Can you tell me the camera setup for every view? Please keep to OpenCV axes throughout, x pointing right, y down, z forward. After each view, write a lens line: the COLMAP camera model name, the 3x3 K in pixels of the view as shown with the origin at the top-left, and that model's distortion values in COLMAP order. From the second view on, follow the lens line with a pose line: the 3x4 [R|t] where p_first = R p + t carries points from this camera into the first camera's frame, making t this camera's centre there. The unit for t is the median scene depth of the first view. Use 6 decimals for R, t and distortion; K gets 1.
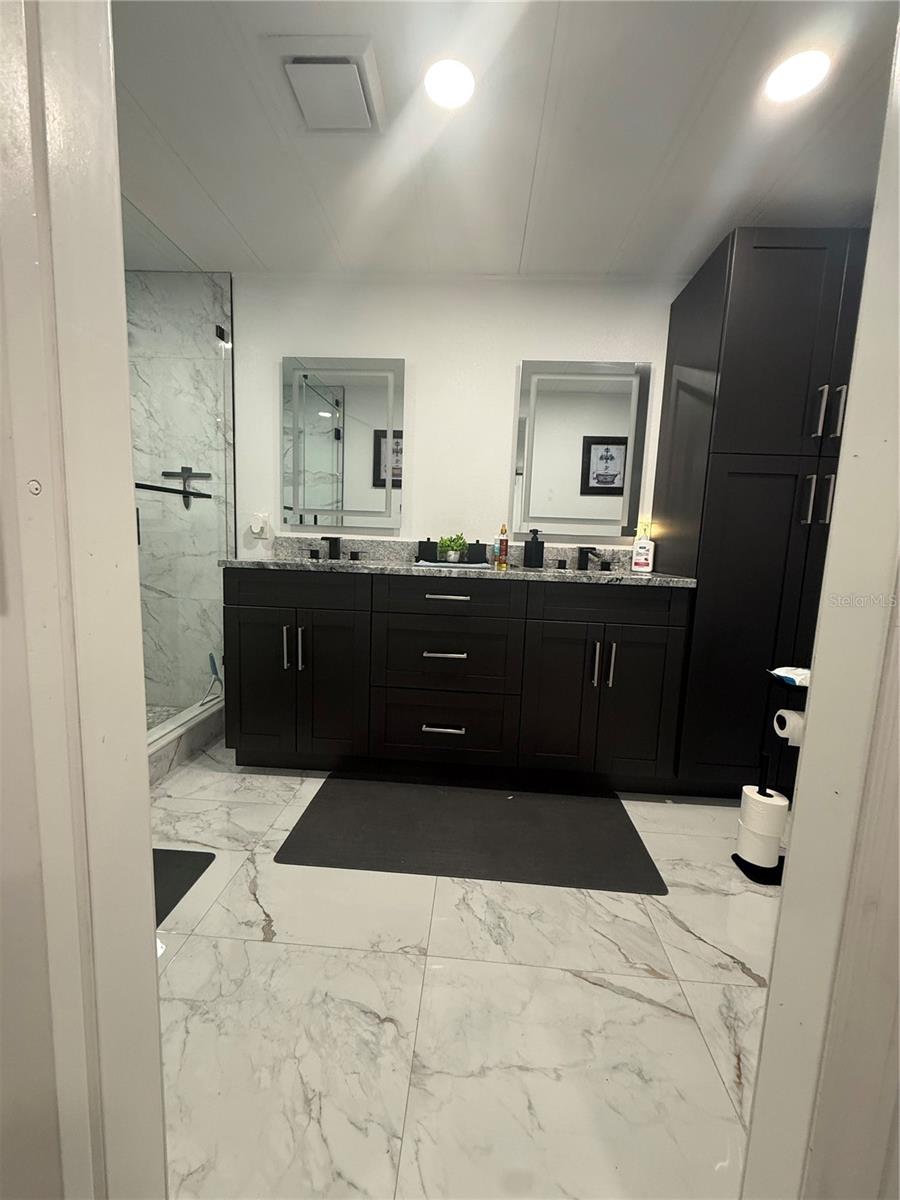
lens RADIAL K [[478.3, 0, 450.0], [0, 478.3, 600.0], [0, 0, 1]] dist [0.000269, -0.000083]
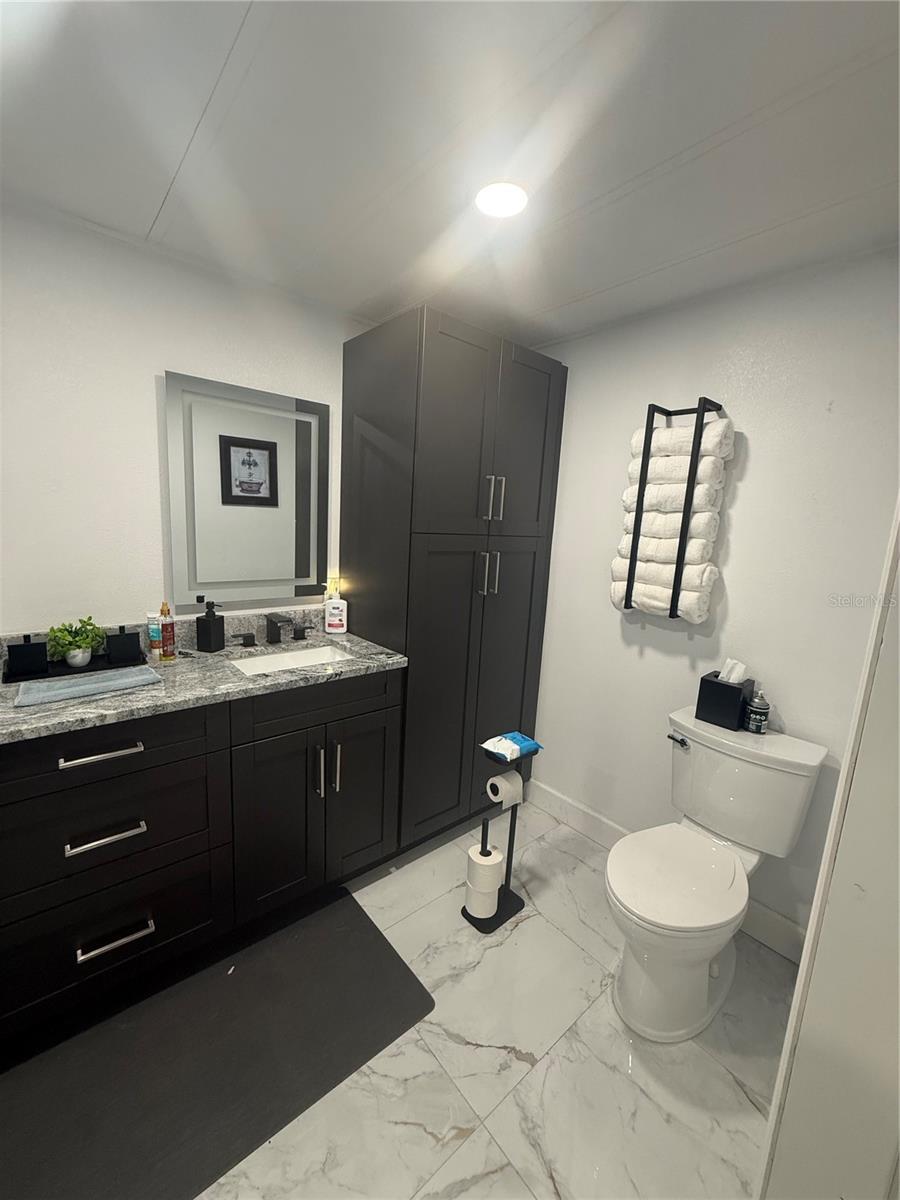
lens RADIAL K [[478.3, 0, 450.0], [0, 478.3, 600.0], [0, 0, 1]] dist [0.000269, -0.000083]
pose [[0.719840, -0.113665, 0.684770, -0.069719], [0.060427, 0.993018, 0.101309, -0.205594], [-0.691504, -0.031548, 0.721683, 0.181354]]
